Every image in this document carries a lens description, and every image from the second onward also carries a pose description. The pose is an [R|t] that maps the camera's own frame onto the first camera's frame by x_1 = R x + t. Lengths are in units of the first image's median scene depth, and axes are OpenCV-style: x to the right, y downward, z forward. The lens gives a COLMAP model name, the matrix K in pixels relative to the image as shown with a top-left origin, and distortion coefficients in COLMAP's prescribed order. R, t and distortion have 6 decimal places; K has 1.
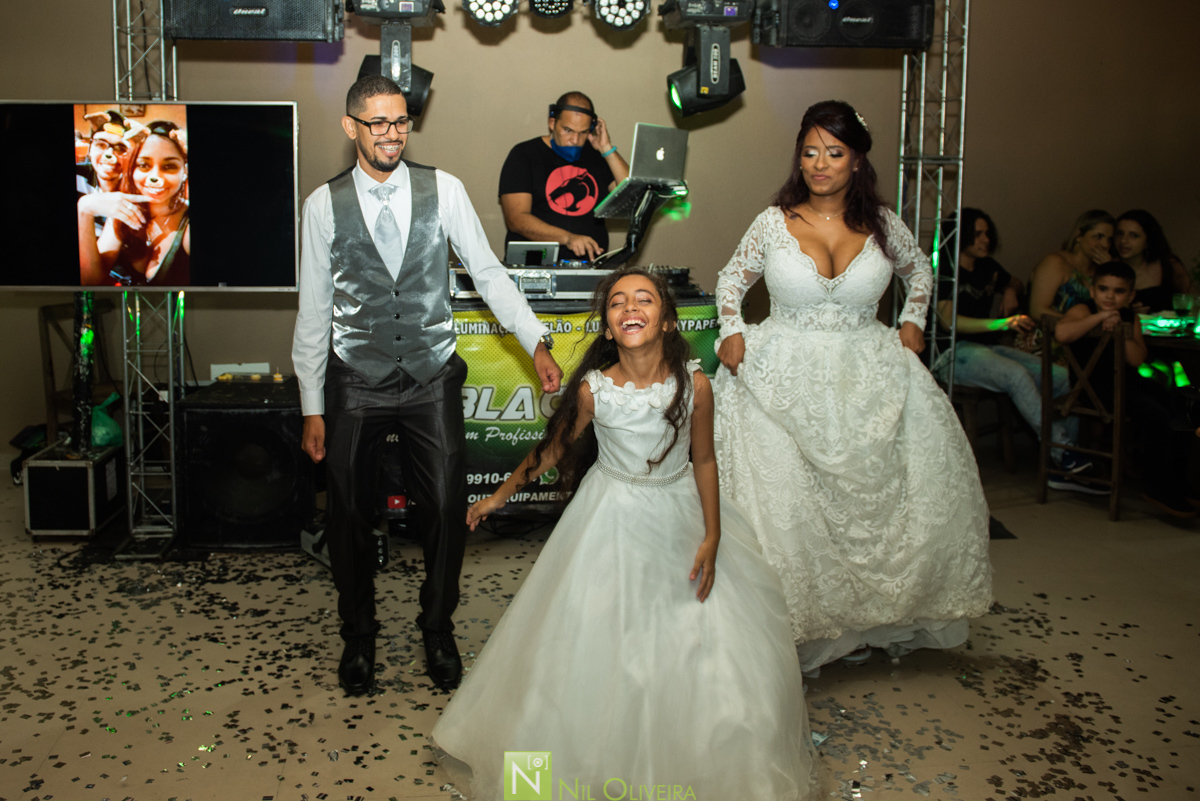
lens RADIAL K [[1076.3, 0, 520.2], [0, 1076.3, 306.0], [0, 0, 1]] dist [-0.046532, -0.012974]
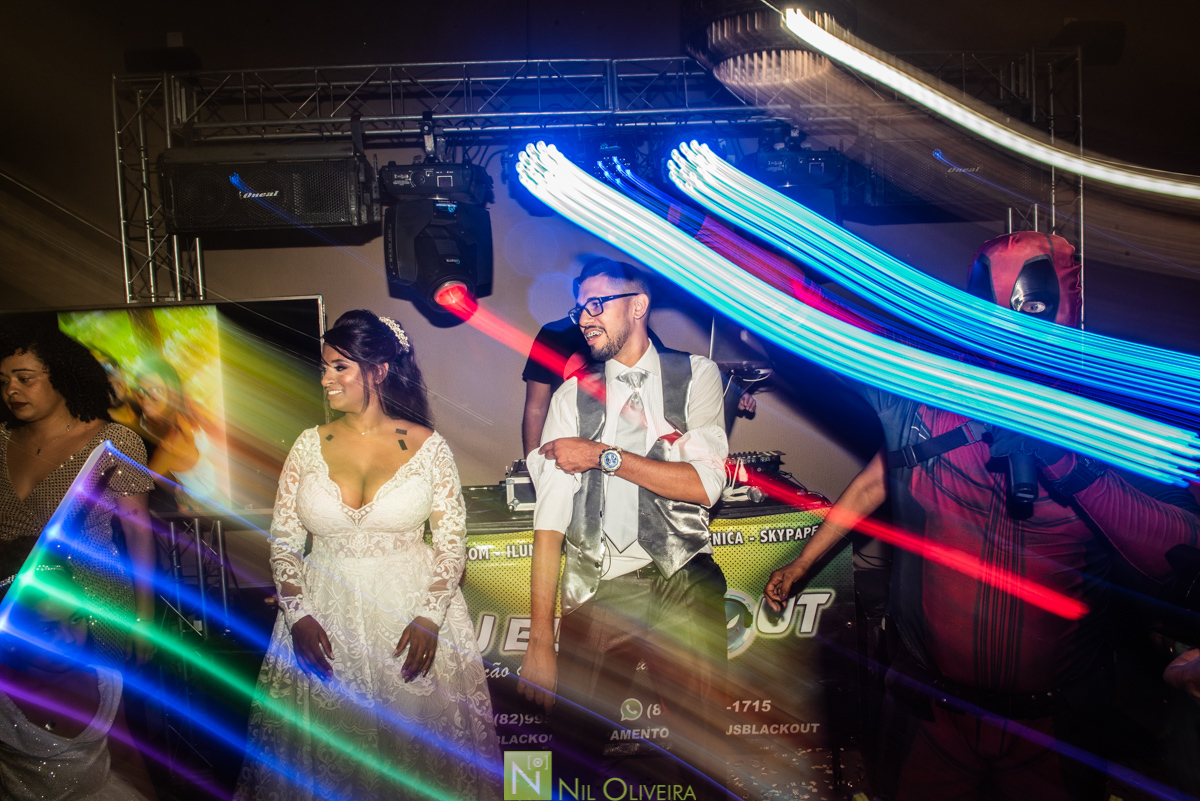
lens RADIAL K [[839.1, 0, 593.0], [0, 839.1, 406.8], [0, 0, 1]] dist [-0.048719, -0.009271]
pose [[0.998568, -0.041923, -0.033230, 0.029186], [0.040880, 0.998669, -0.031453, -0.067839], [0.034504, 0.030050, 0.998953, 0.325564]]
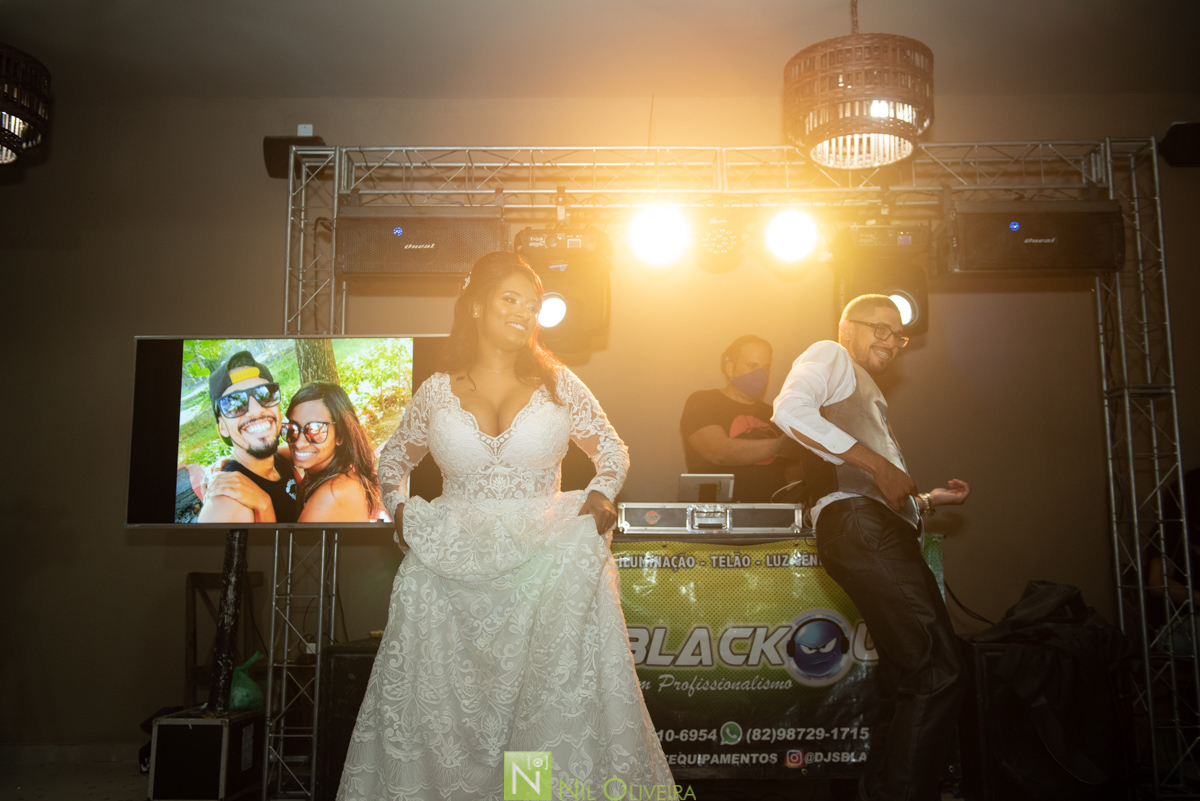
lens RADIAL K [[1126.4, 0, 596.8], [0, 1126.4, 398.9], [0, 0, 1]] dist [0.013782, 0.000000]
pose [[0.996235, -0.020167, -0.084315, 0.000743], [-0.002638, 0.965062, -0.262008, 0.136881], [0.086654, 0.261244, 0.961376, 0.024735]]
